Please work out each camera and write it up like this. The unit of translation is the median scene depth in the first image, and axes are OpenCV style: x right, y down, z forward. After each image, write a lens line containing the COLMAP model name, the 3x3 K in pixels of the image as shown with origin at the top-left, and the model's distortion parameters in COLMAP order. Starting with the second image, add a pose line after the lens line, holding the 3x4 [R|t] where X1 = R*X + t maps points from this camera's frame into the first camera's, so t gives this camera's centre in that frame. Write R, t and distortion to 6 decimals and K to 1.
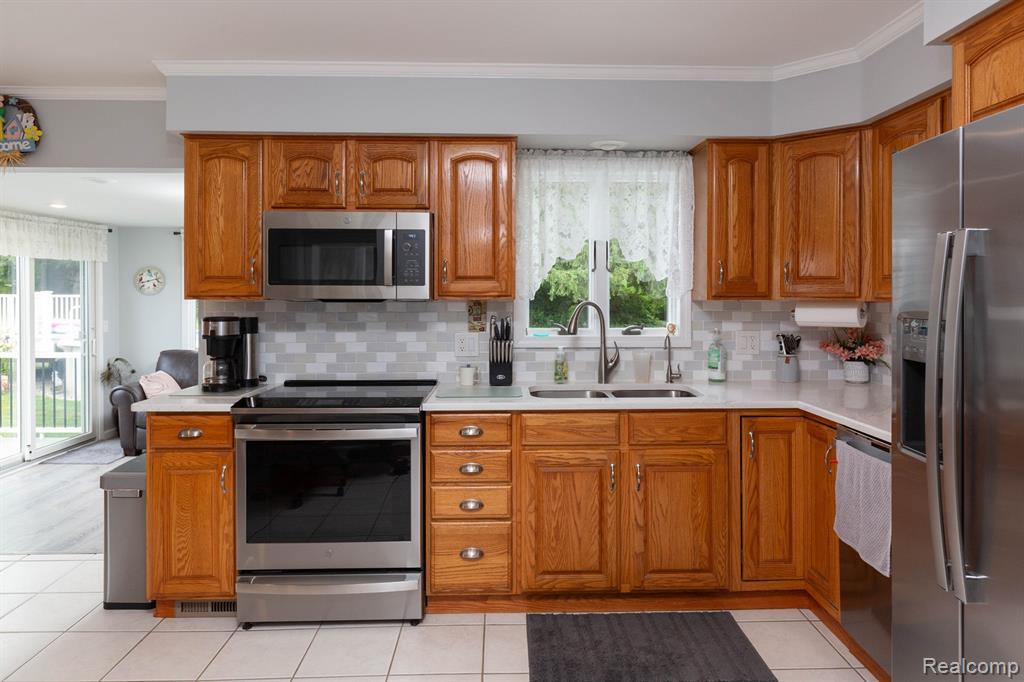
lens RADIAL K [[633.9, 0, 497.5], [0, 633.9, 292.4], [0, 0, 1]] dist [0.001621, 0.000072]
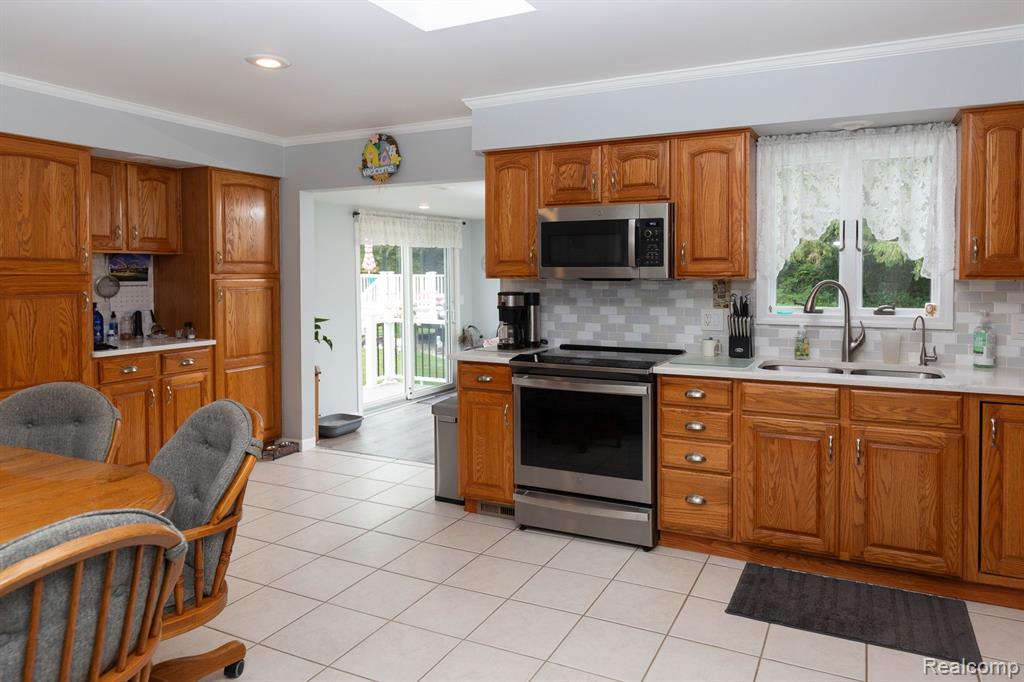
lens RADIAL K [[648.6, 0, 558.9], [0, 648.6, 291.1], [0, 0, 1]] dist [0.005018, 0.000389]
pose [[0.900922, 0.009793, -0.433871, 0.221135], [0.003123, 0.999573, 0.029046, -0.001094], [0.433970, -0.027523, 0.900507, -0.142623]]
